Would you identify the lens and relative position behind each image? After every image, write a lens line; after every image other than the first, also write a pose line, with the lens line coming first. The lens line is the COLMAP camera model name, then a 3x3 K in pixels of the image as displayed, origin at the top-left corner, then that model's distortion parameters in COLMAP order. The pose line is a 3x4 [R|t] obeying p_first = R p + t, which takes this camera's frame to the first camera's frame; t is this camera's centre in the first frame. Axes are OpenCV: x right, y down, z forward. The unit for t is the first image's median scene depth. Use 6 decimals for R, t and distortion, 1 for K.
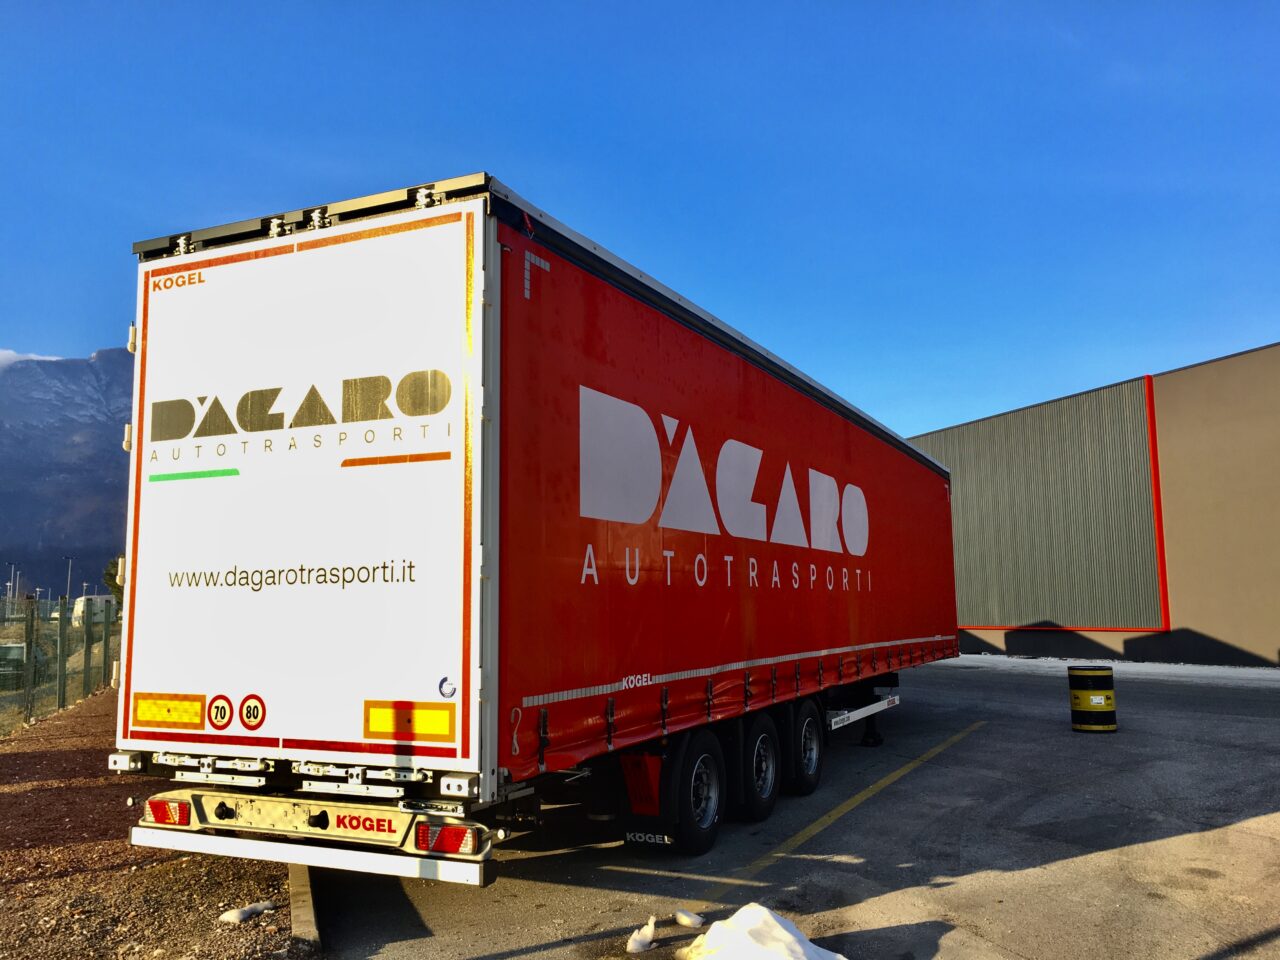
lens RADIAL K [[1073.0, 0, 640.0], [0, 1073.0, 480.0], [0, 0, 1]] dist [0.069158, -0.077479]
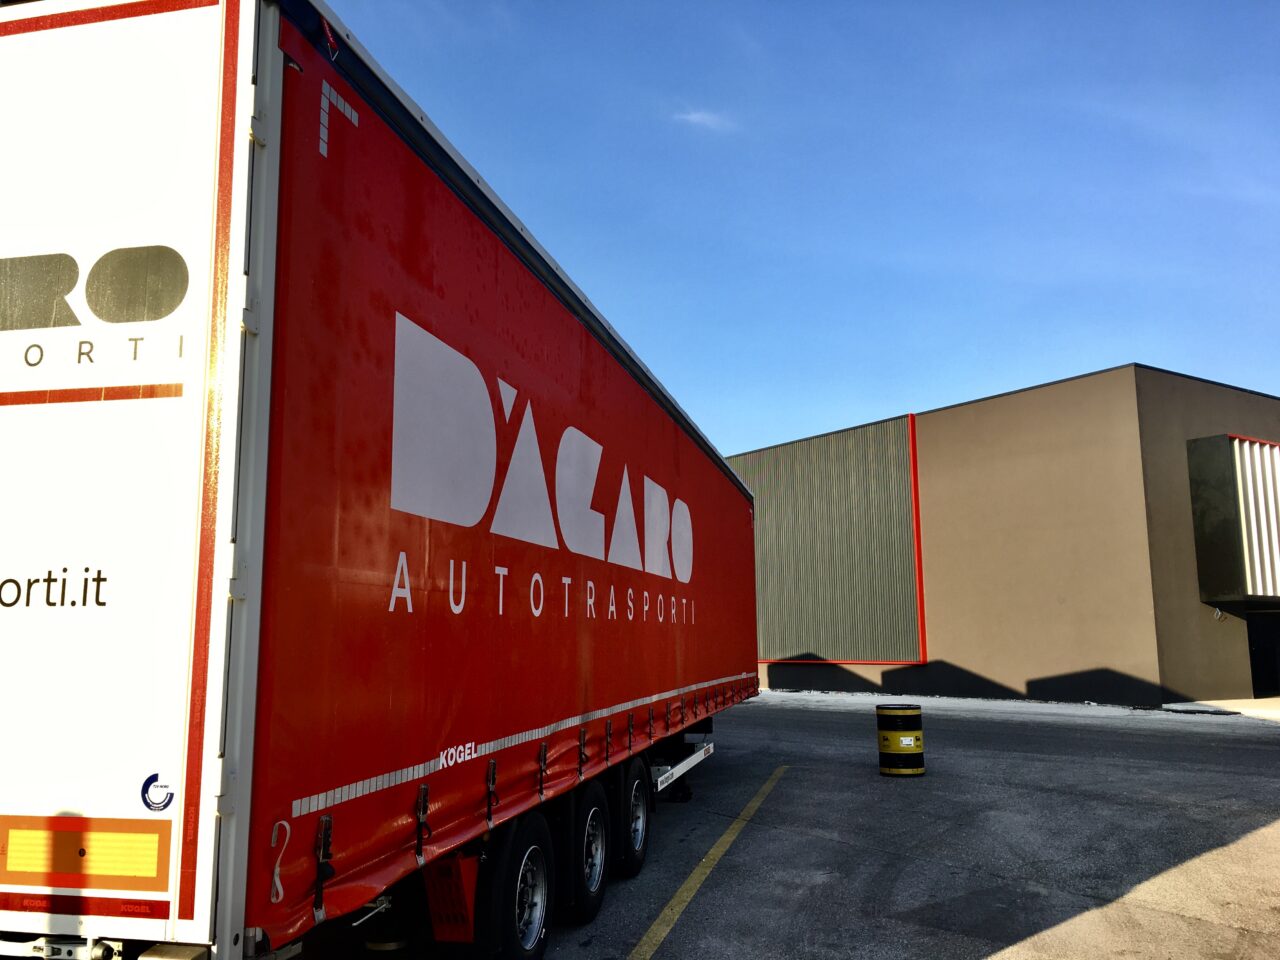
lens RADIAL K [[1073.0, 0, 640.0], [0, 1073.0, 480.0], [0, 0, 1]] dist [0.069158, -0.077479]
pose [[0.973121, 0.037308, 0.227252, -0.051235], [-0.030775, 0.999007, -0.032225, 0.029186], [-0.228228, 0.024365, 0.973303, 0.288183]]
